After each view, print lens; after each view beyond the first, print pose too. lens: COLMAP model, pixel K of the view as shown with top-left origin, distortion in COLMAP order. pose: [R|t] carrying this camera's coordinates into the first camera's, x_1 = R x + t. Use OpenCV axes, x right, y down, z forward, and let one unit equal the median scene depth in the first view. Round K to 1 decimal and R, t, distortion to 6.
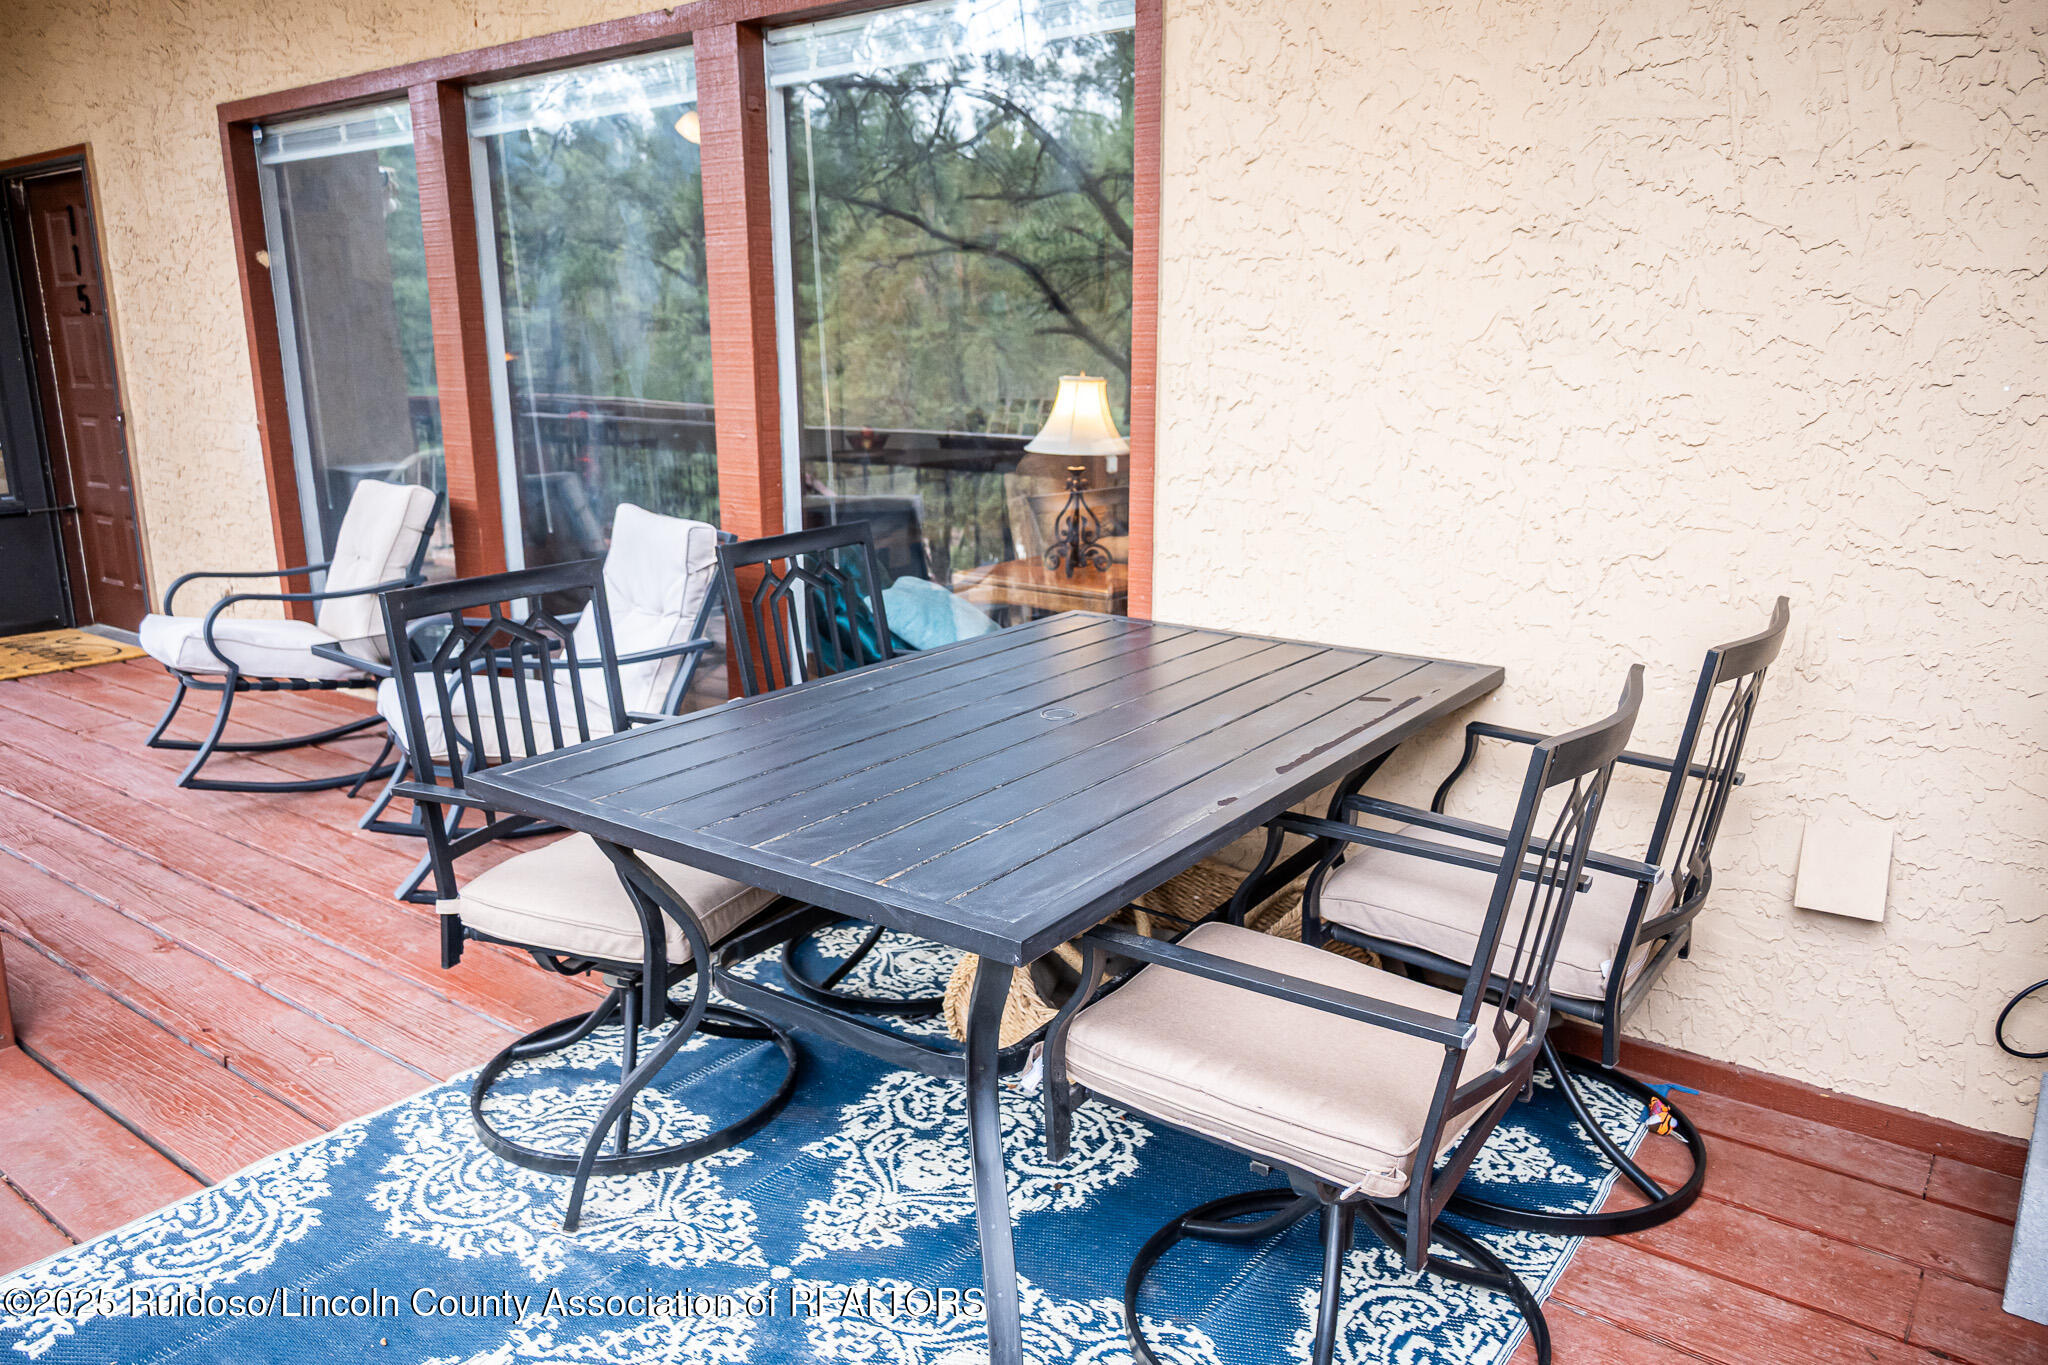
lens RADIAL K [[1423.3, 0, 1024.0], [0, 1423.3, 682.5], [0, 0, 1]] dist [-0.002248, -0.001573]
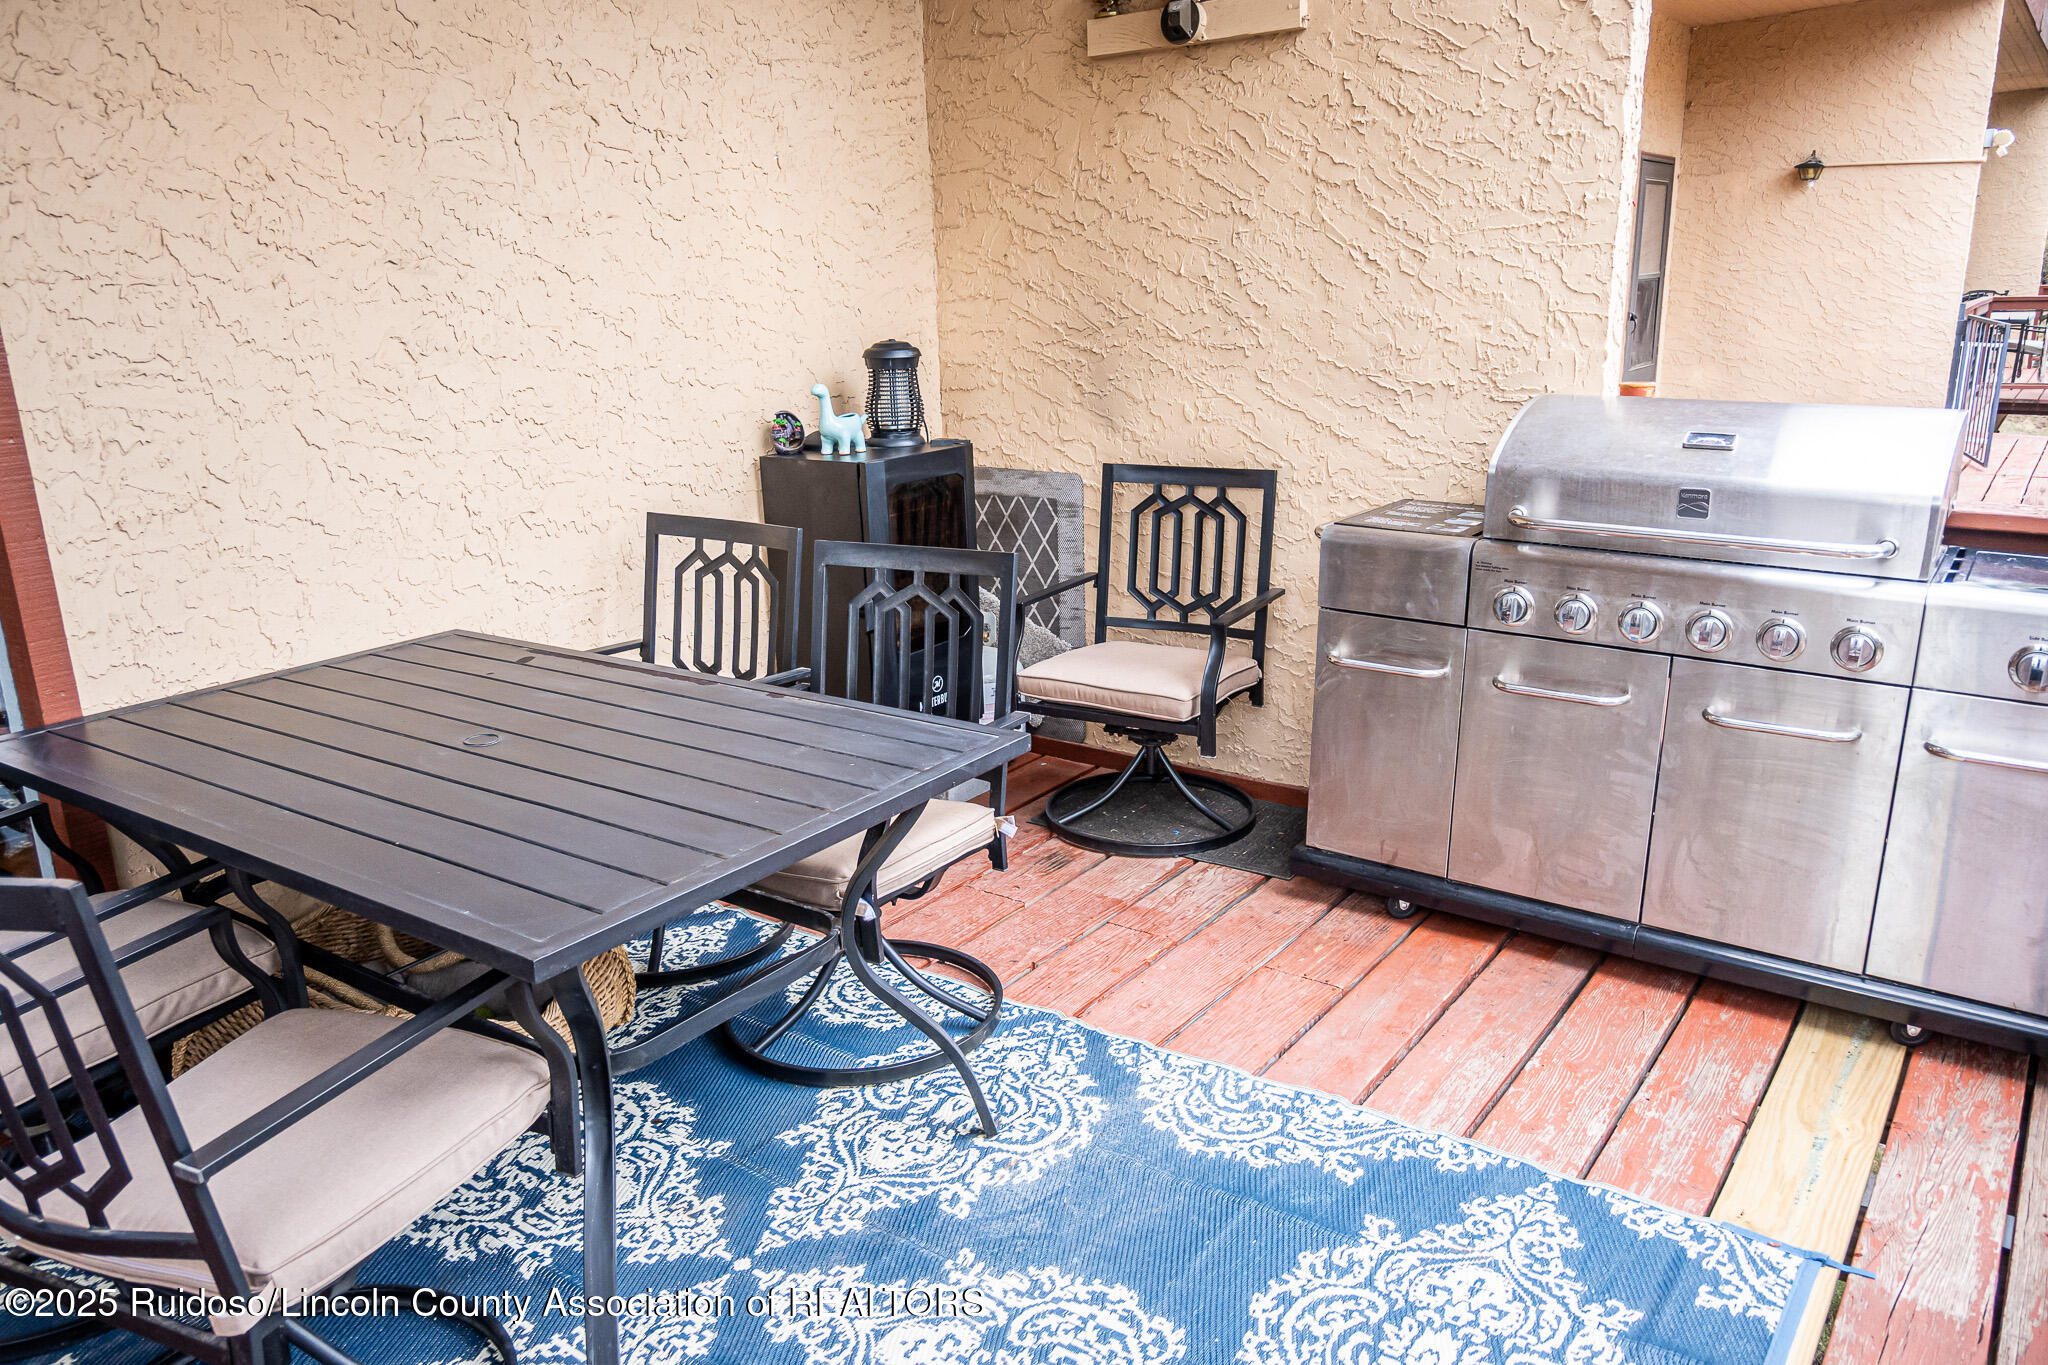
lens RADIAL K [[1487.6, 0, 1024.0], [0, 1487.6, 682.5], [0, 0, 1]] dist [0.001364, -0.001043]
pose [[-0.019446, -0.268401, 0.963111, -0.896787], [0.259681, 0.928878, 0.264104, -0.177618], [-0.965499, 0.255237, 0.051635, 0.501480]]
